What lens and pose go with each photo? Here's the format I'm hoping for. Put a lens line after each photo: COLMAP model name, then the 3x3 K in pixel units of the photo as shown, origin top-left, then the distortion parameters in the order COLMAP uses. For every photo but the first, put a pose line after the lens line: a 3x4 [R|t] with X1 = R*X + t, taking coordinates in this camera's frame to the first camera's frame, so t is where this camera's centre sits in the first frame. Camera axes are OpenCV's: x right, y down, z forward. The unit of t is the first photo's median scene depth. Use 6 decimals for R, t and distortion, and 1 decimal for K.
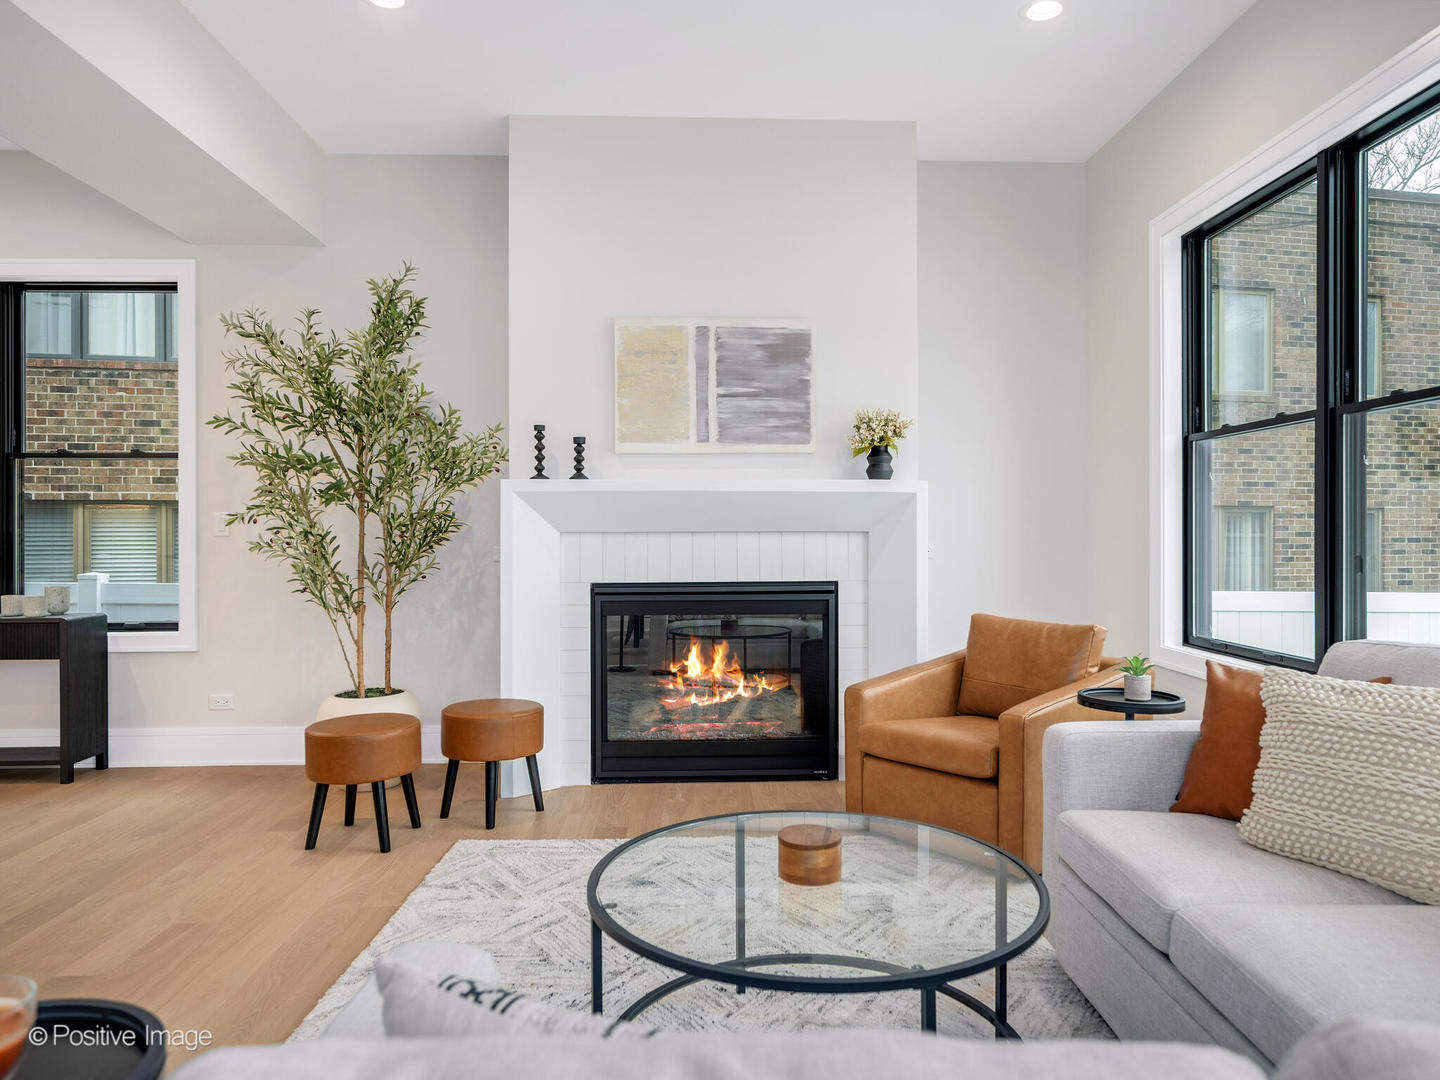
lens RADIAL K [[930.4, 0, 723.3], [0, 930.4, 536.1], [0, 0, 1]] dist [-0.008170, -0.002262]
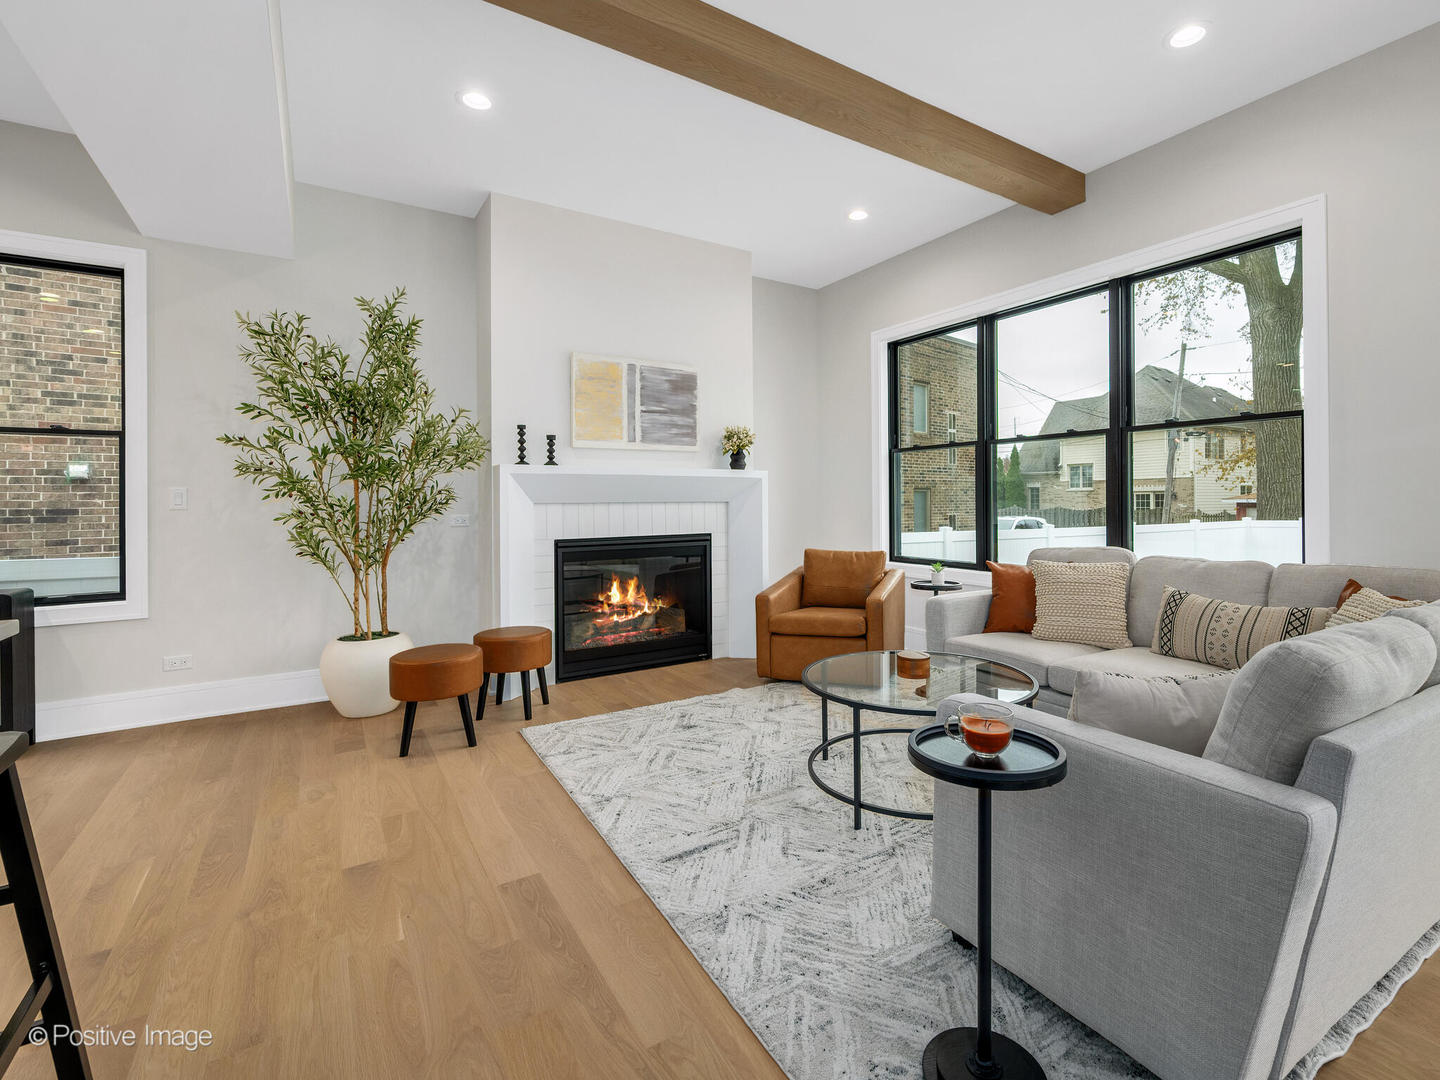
lens RADIAL K [[677.0, 0, 762.5], [0, 677.0, 499.1], [0, 0, 1]] dist [-0.005781, 0.000817]
pose [[0.856095, -0.002993, 0.516811, -0.400514], [0.009646, 0.999902, -0.010188, 0.002939], [-0.516729, 0.013707, 0.856039, -0.028888]]
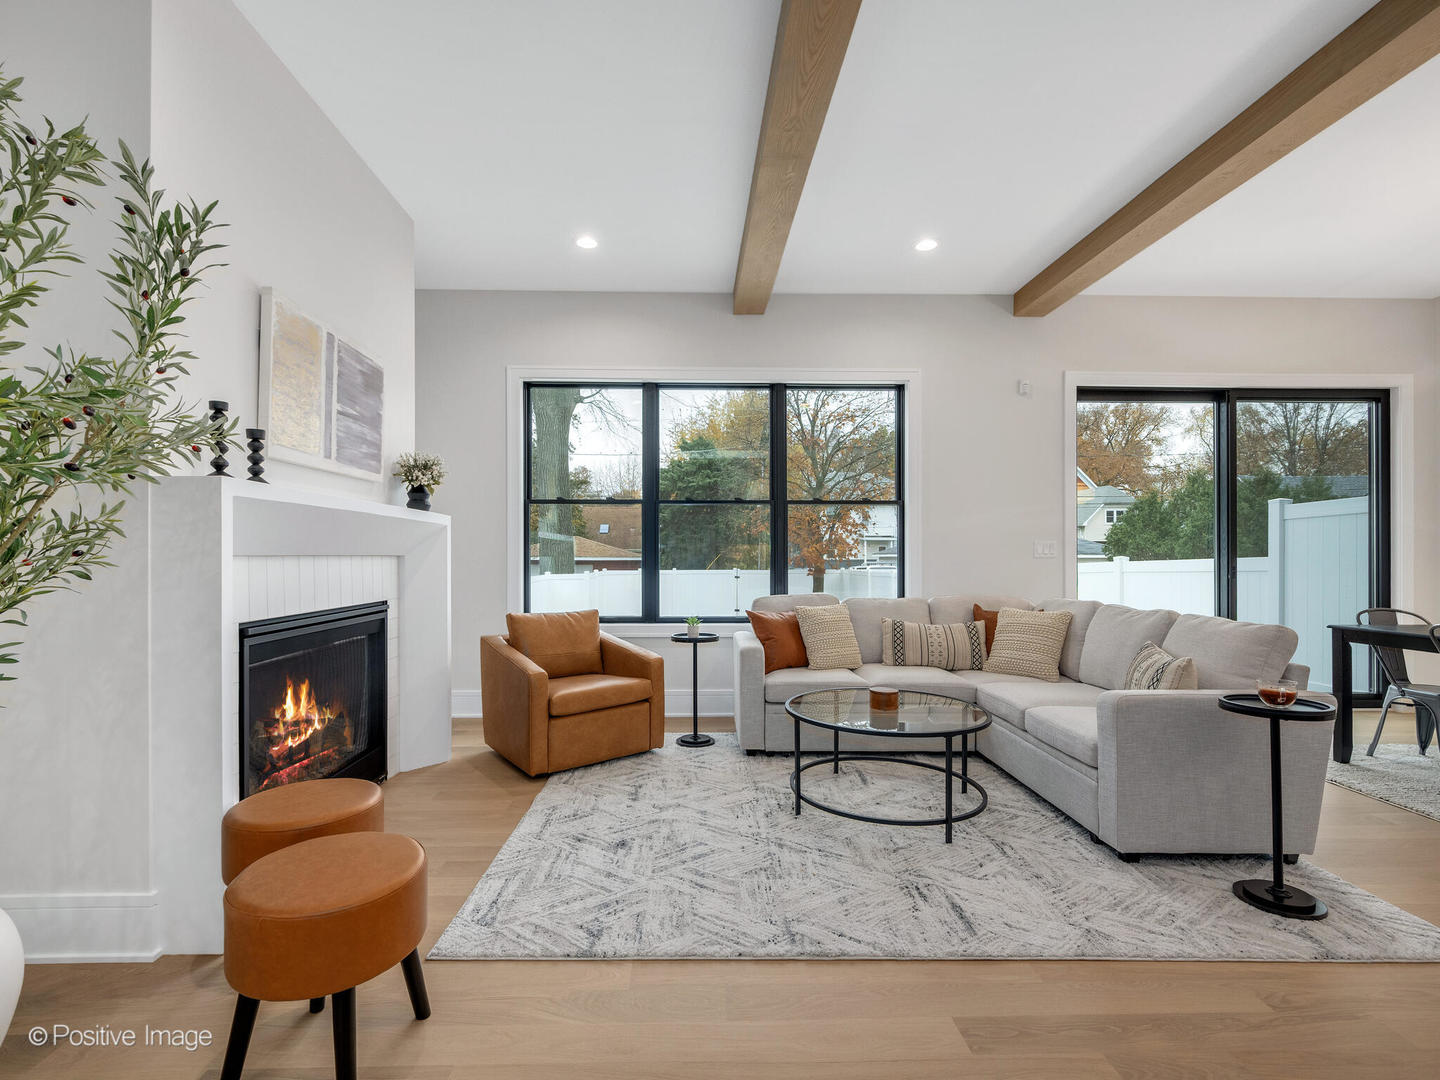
lens RADIAL K [[677.0, 0, 700.2], [0, 677.0, 557.8], [0, 0, 1]] dist [-0.005781, 0.000817]
pose [[0.019822, 0.001085, 0.999803, -0.683029], [0.005952, 0.999982, -0.001203, 0.000540], [-0.999786, 0.005974, 0.019815, 0.617909]]
